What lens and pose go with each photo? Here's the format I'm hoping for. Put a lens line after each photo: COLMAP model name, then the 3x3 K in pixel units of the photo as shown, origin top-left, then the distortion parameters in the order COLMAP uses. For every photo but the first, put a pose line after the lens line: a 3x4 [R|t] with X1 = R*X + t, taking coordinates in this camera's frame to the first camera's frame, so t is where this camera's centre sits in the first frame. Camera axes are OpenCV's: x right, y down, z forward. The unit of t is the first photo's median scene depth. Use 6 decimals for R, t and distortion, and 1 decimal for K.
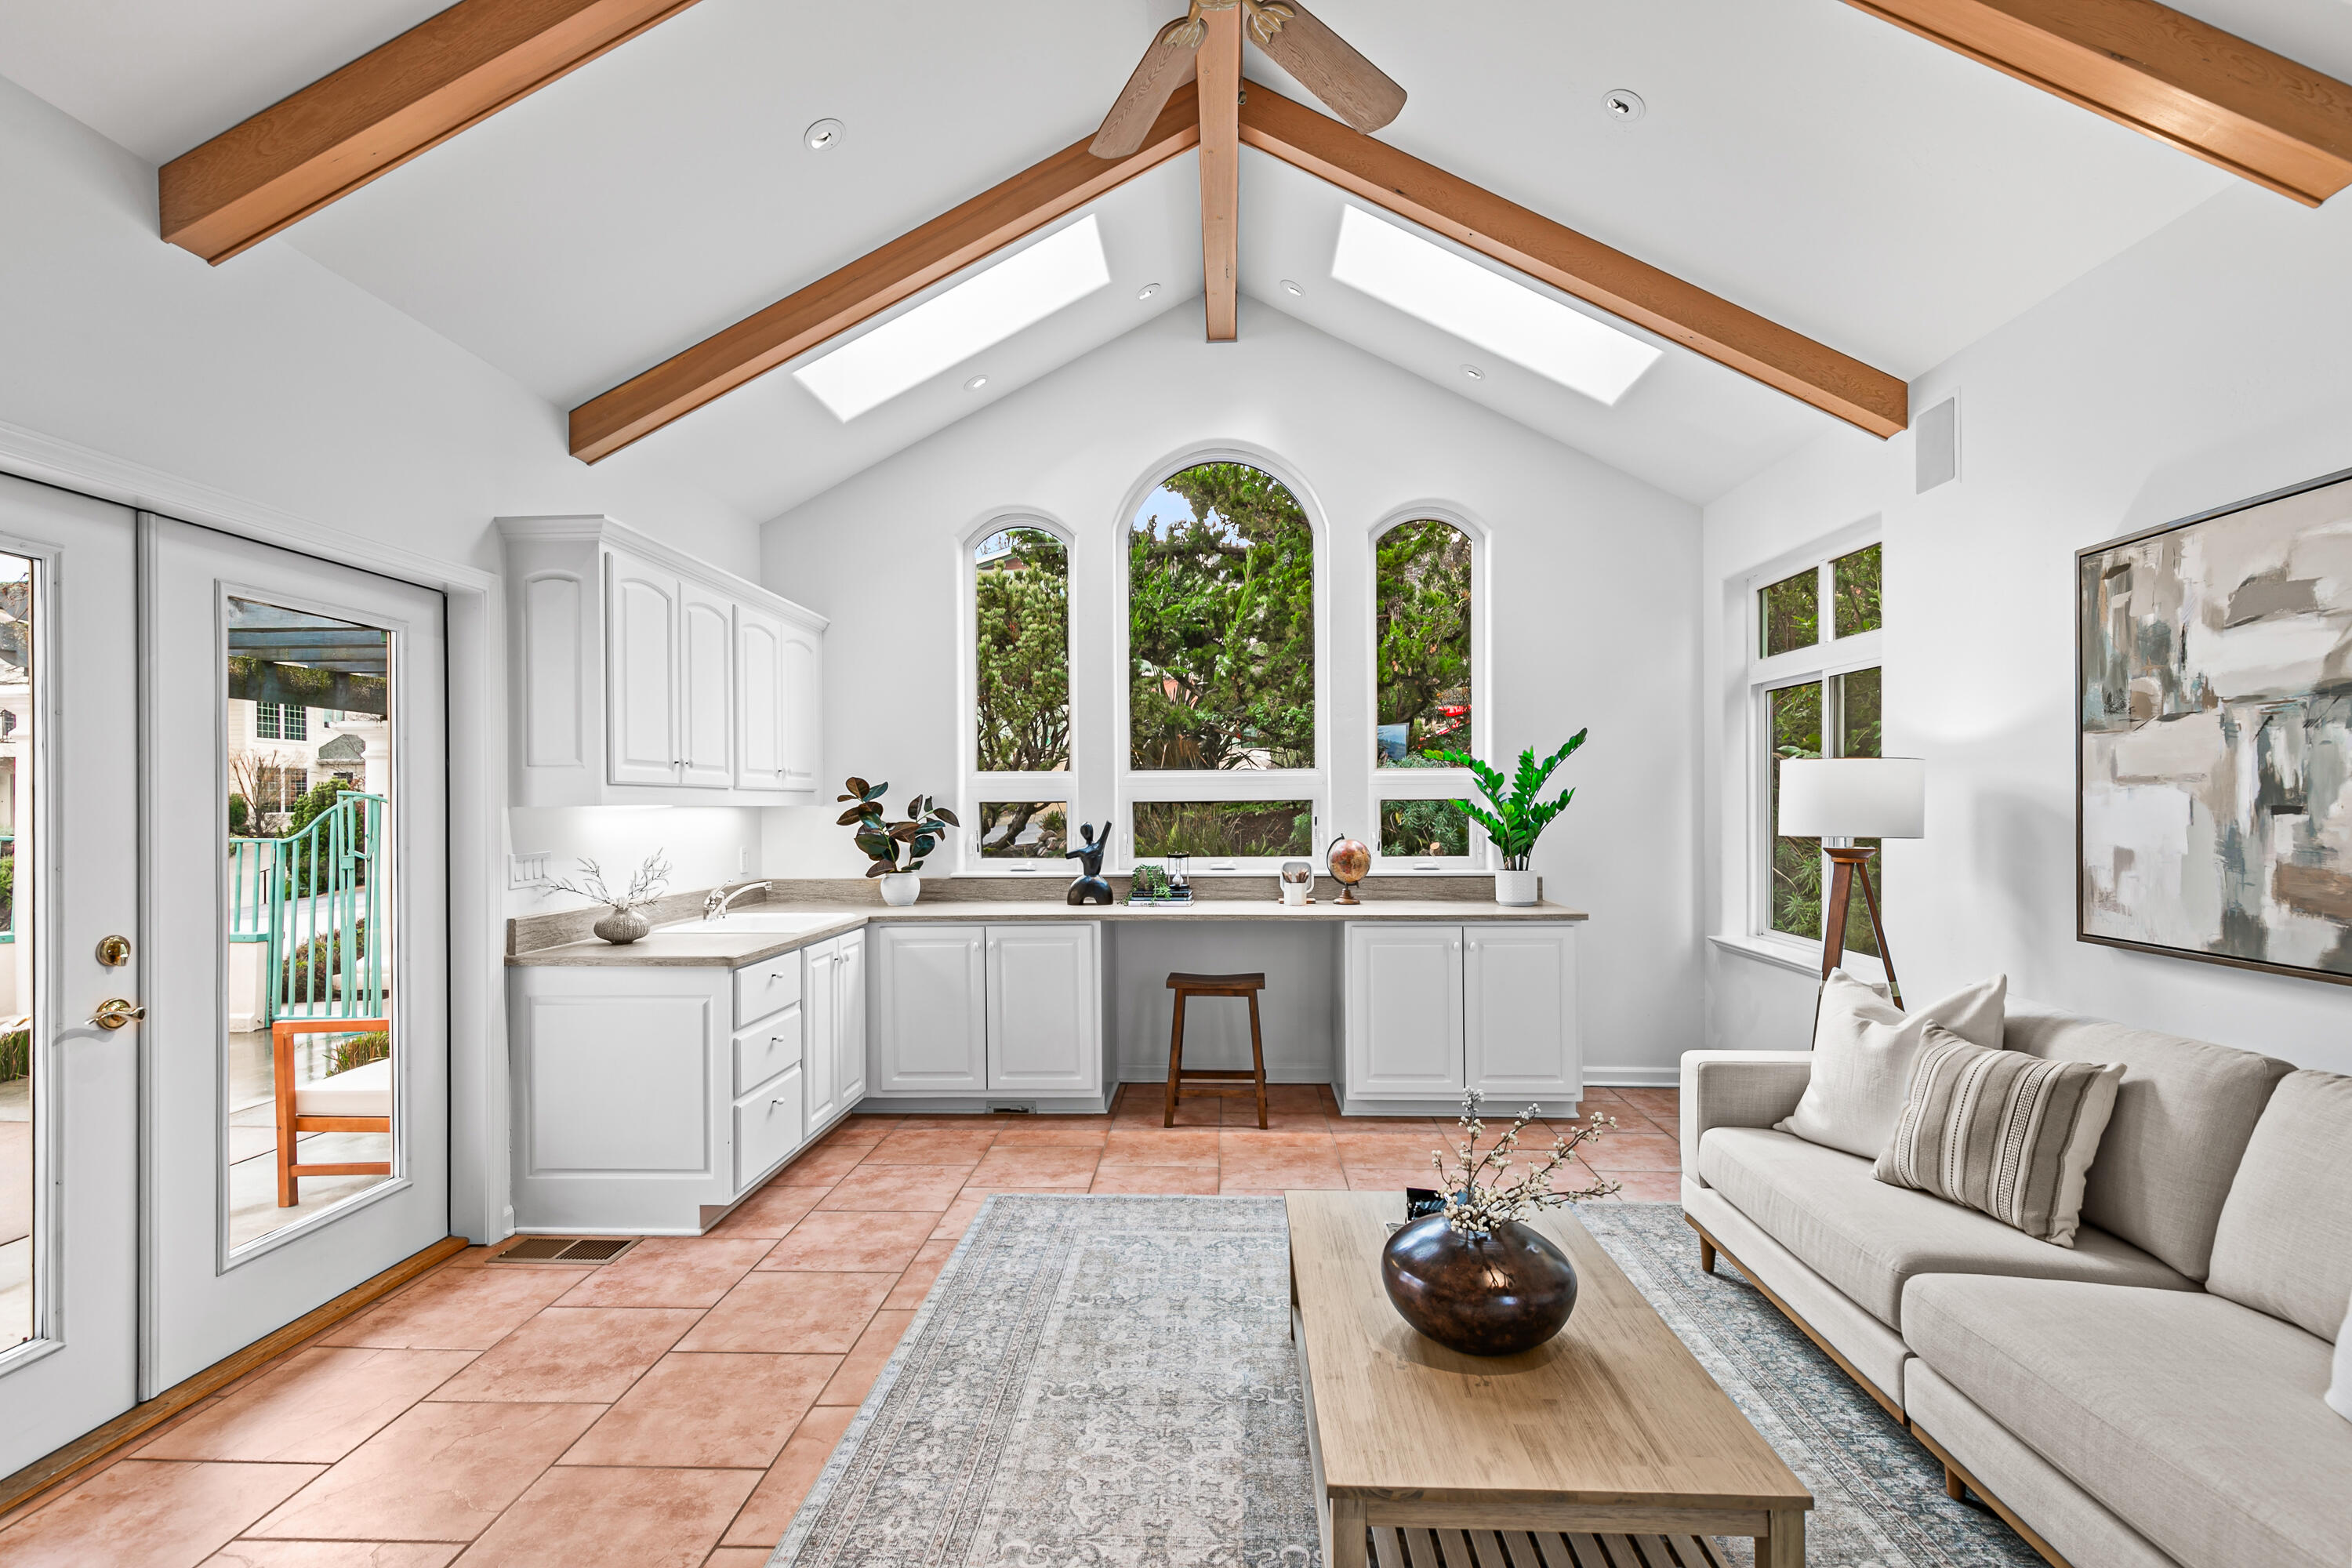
lens RADIAL K [[1067.8, 0, 1184.7], [0, 1067.8, 801.2], [0, 0, 1]] dist [0.009153, -0.000600]
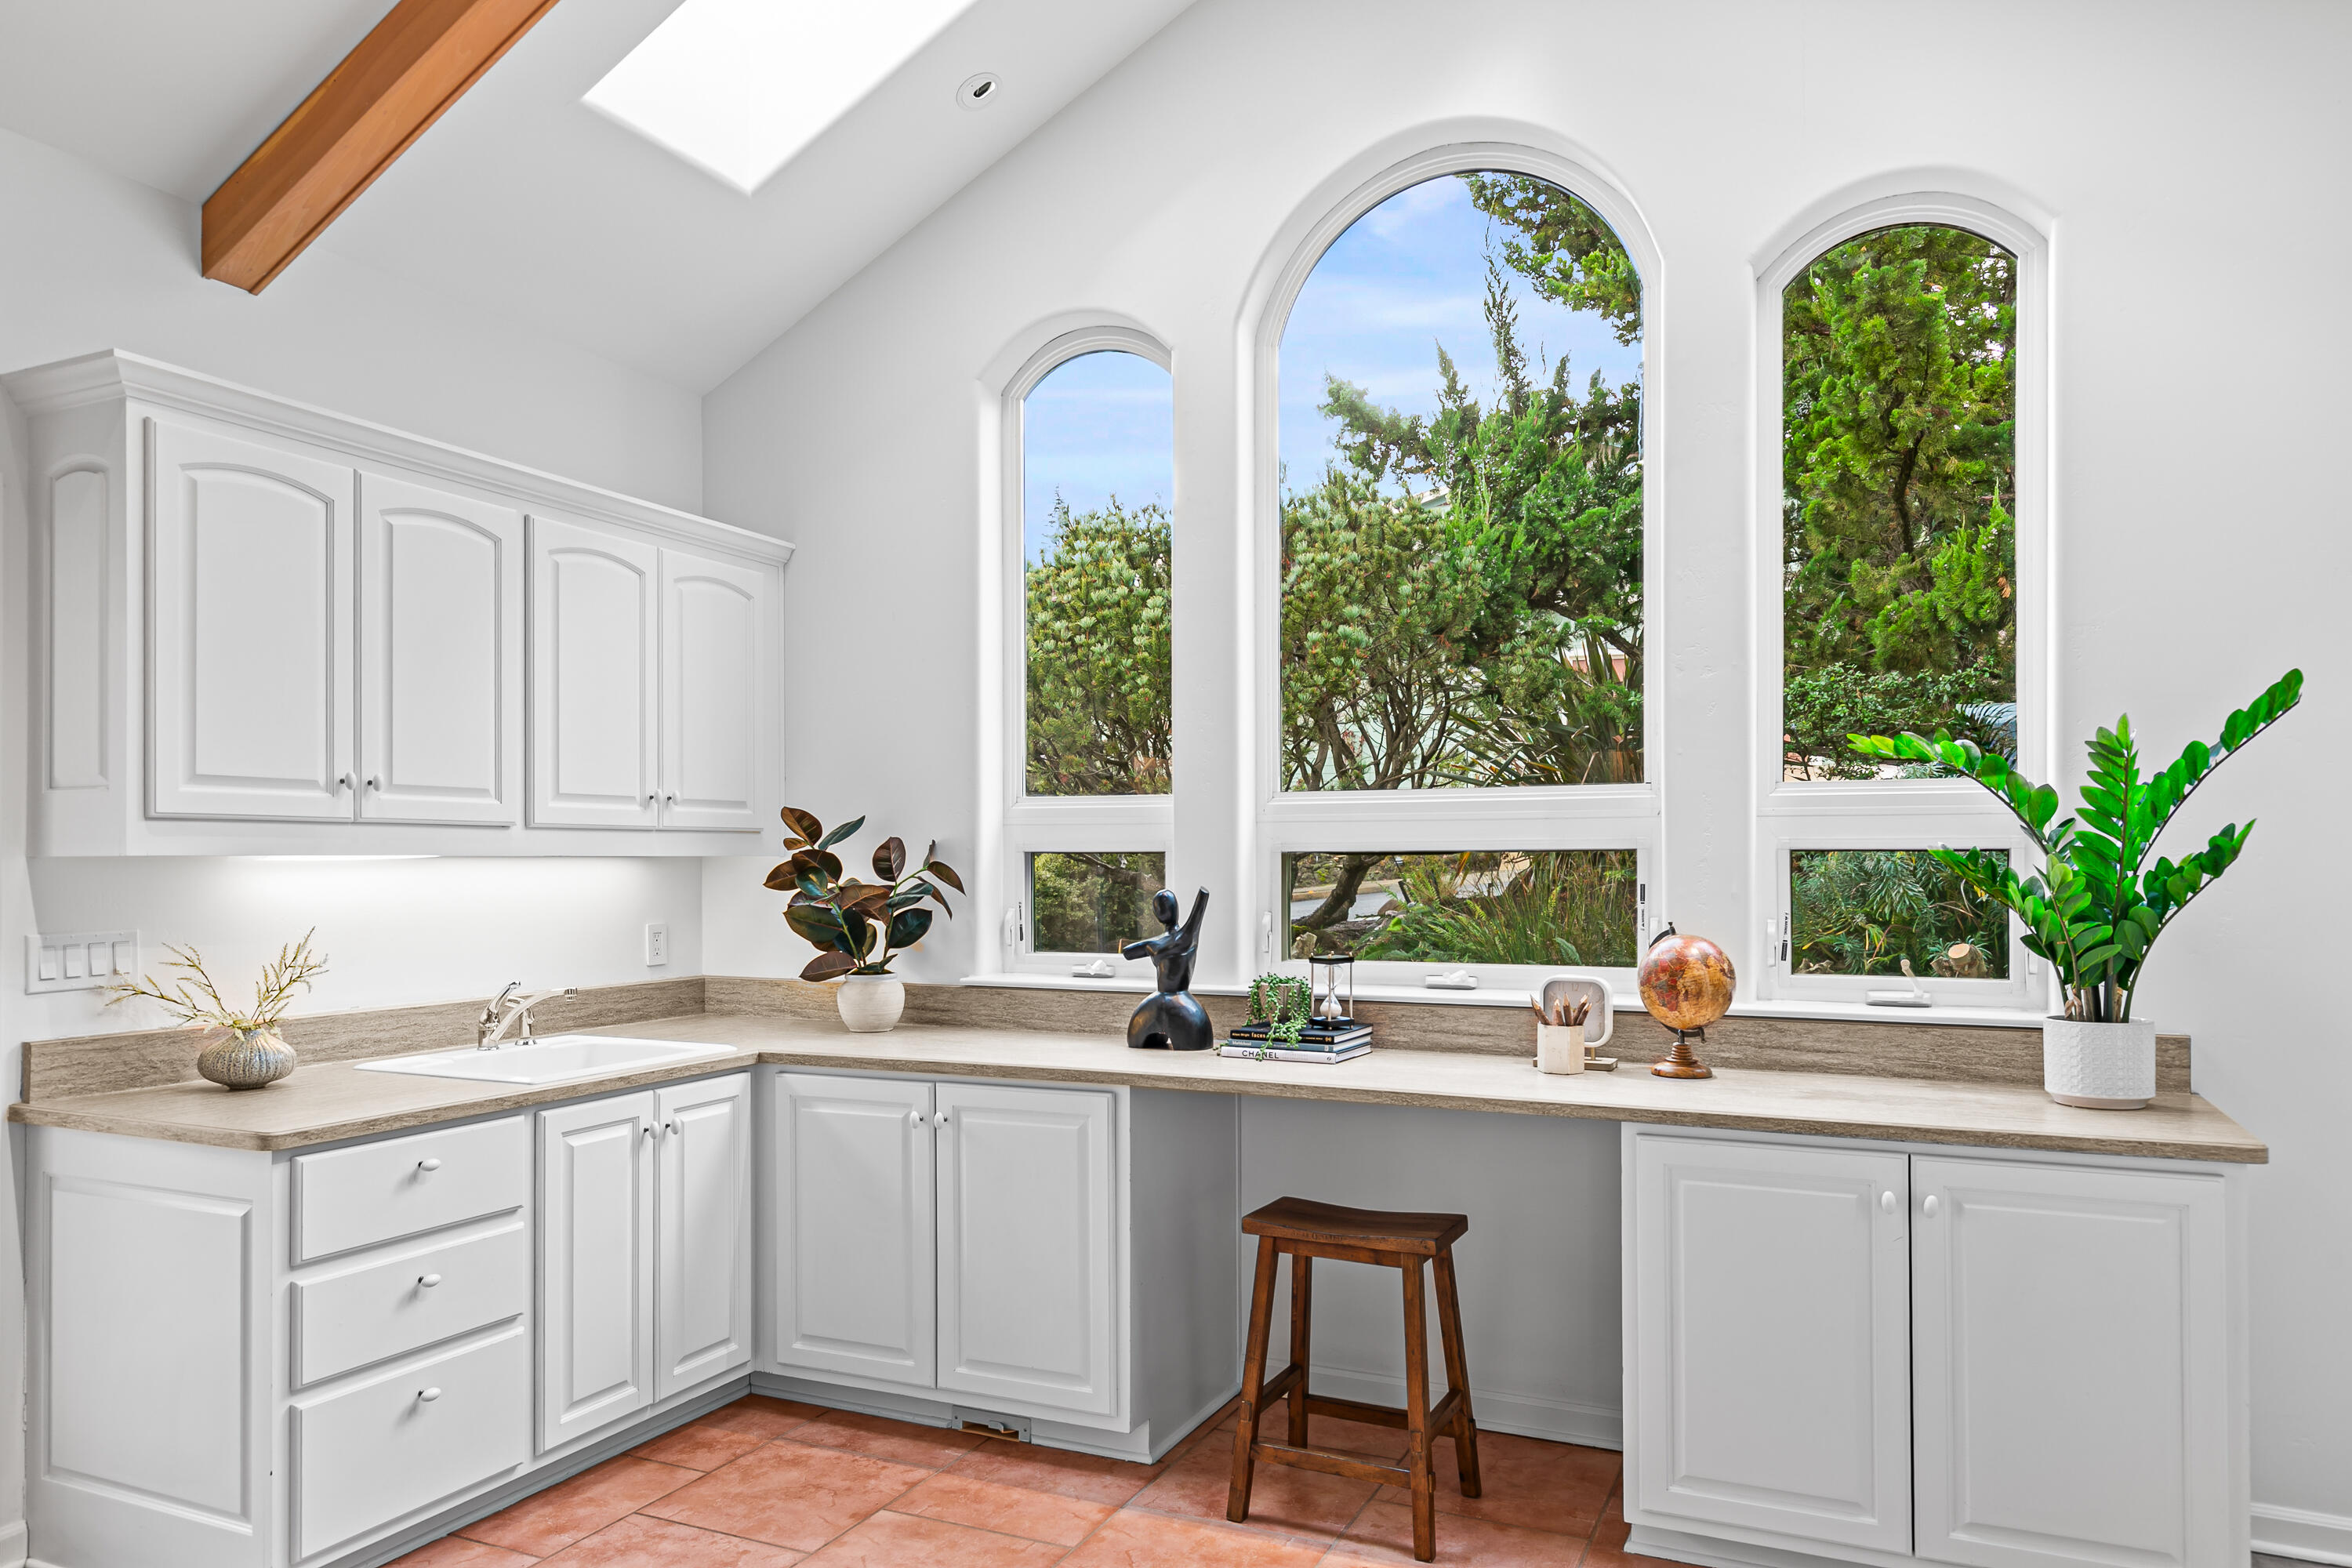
lens RADIAL K [[1540.9, 0, 1180.7], [0, 1540.9, 845.5], [0, 0, 1]] dist [0.010433, 0.000879]
pose [[0.924273, 0.002495, -0.381723, 0.211222], [-0.003757, 0.999990, -0.002560, -0.000617], [0.381713, 0.003801, 0.924273, 0.311138]]
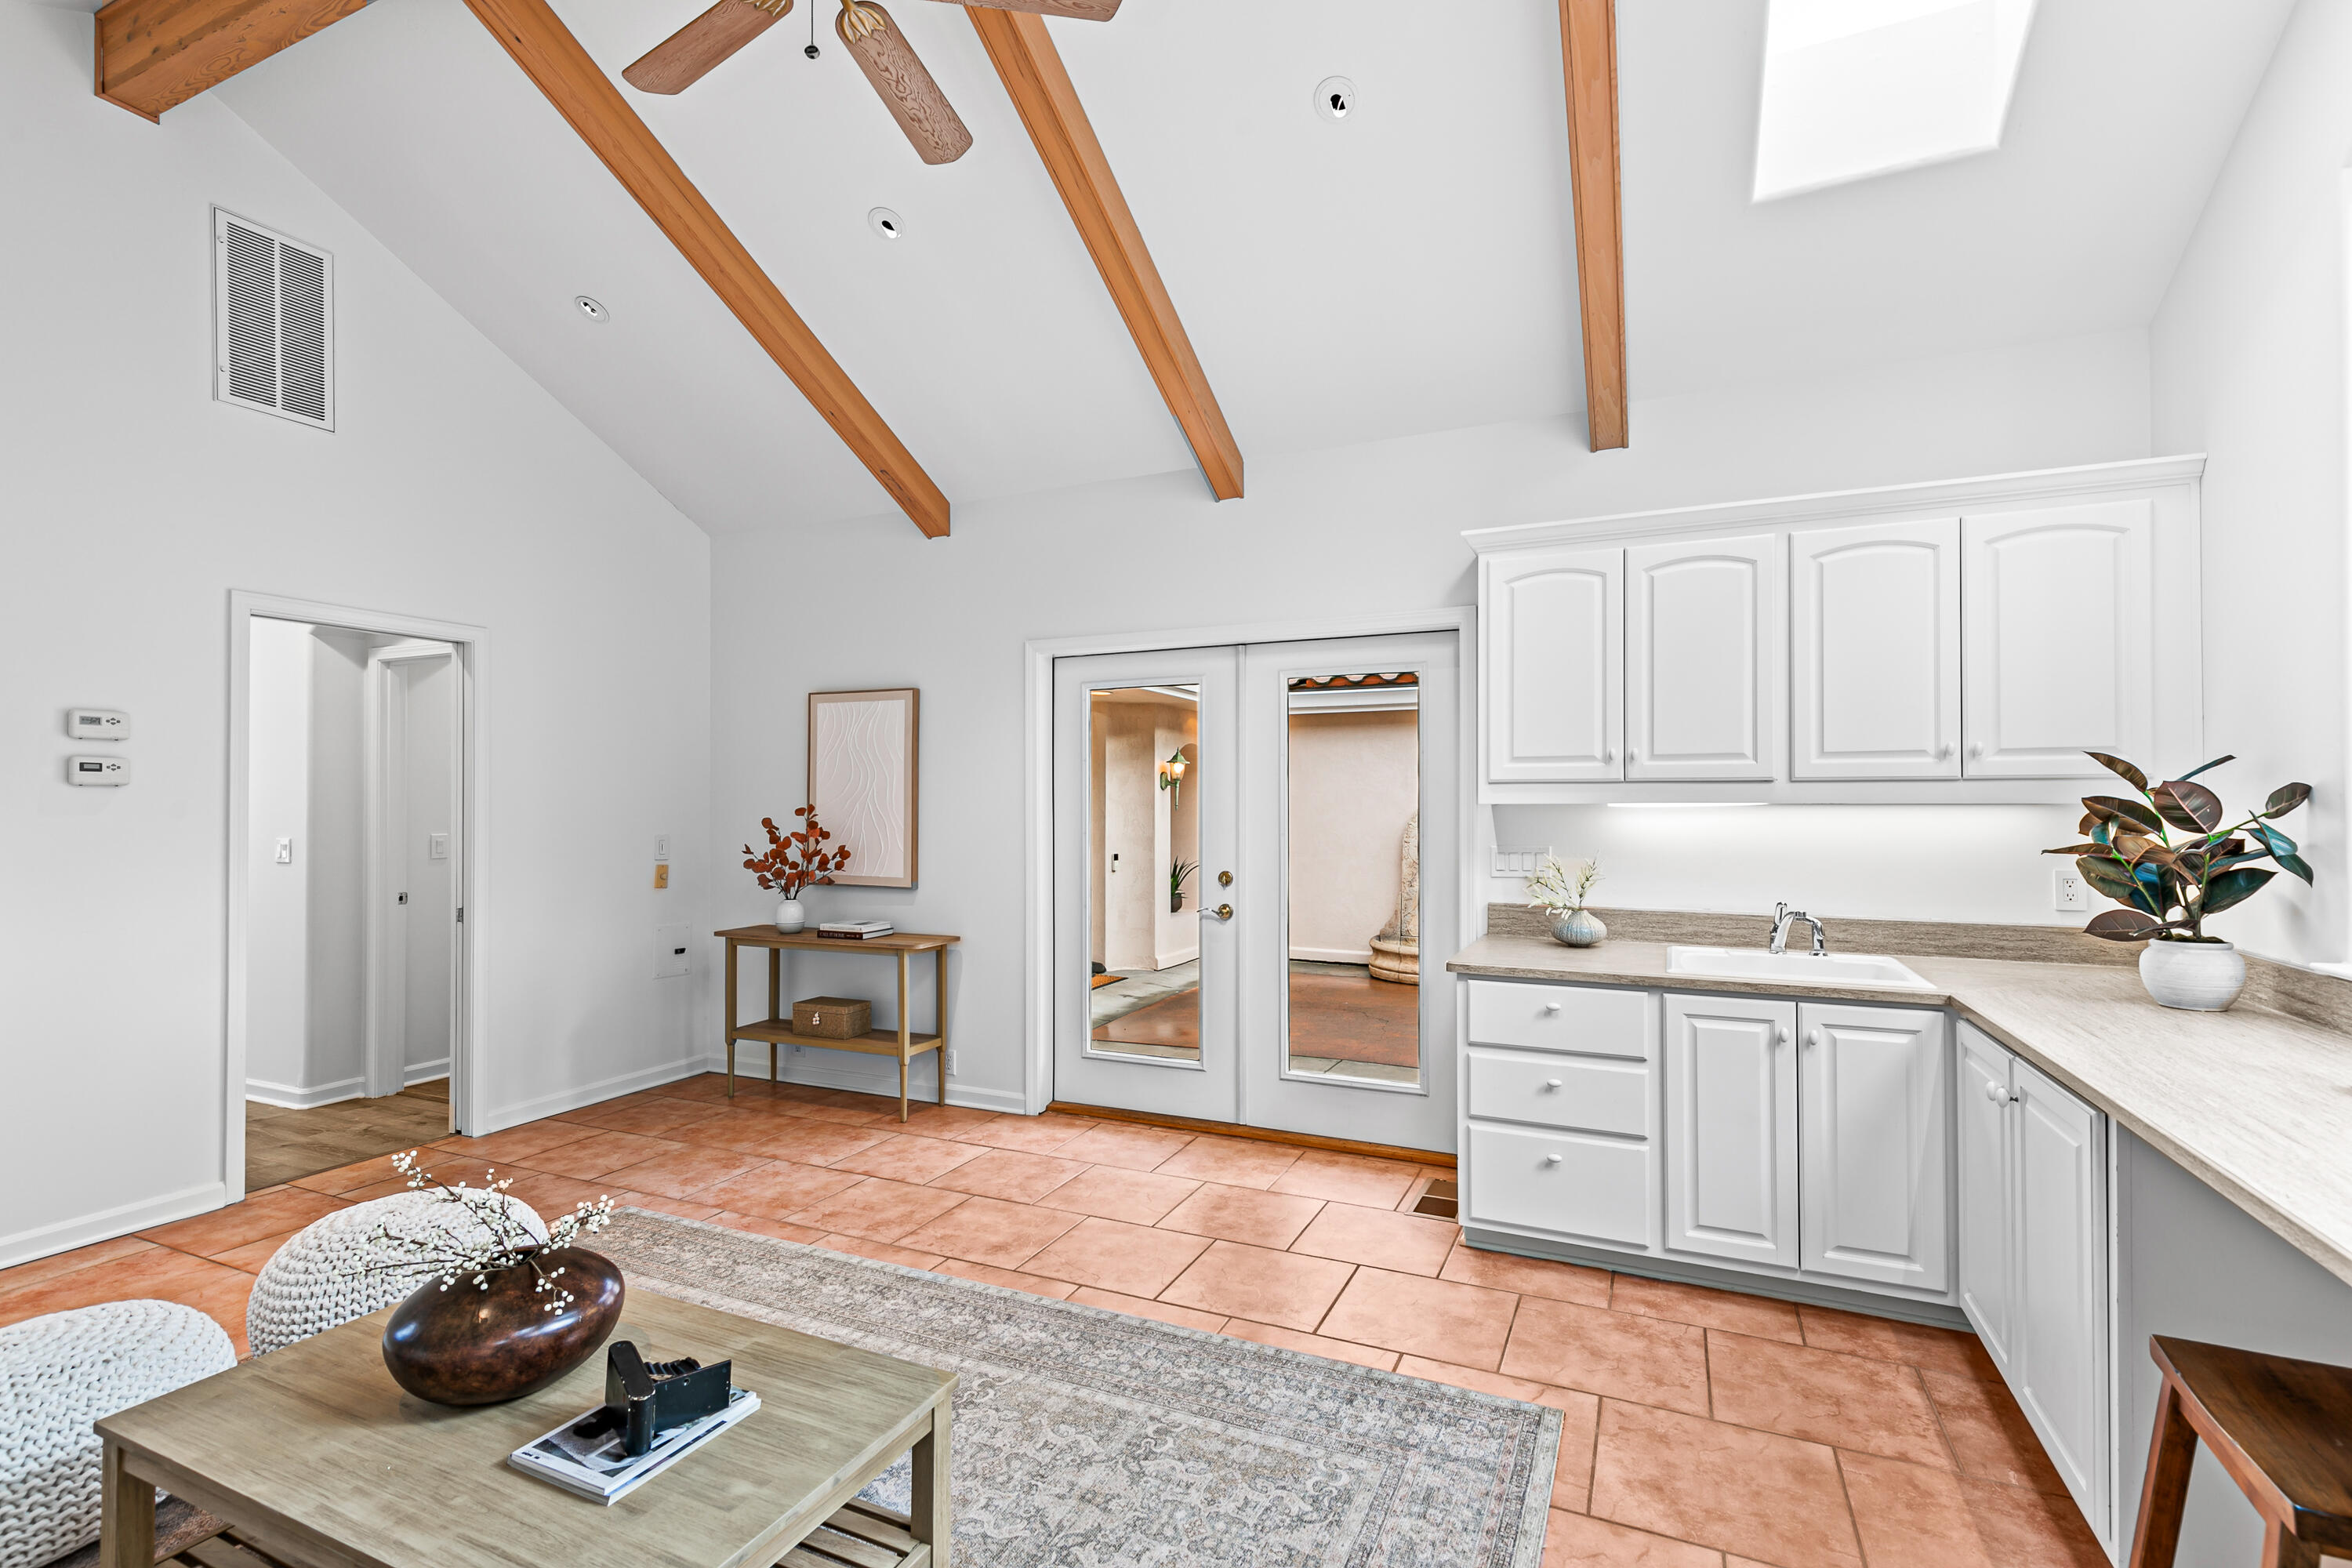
lens RADIAL K [[1067.8, 0, 1178.9], [0, 1067.8, 792.1], [0, 0, 1]] dist [0.009153, -0.000600]
pose [[-0.377836, -0.006672, -0.925848, 0.382841], [0.004745, 0.999947, -0.009143, 0.000731], [0.925860, -0.007848, -0.377784, 0.789200]]
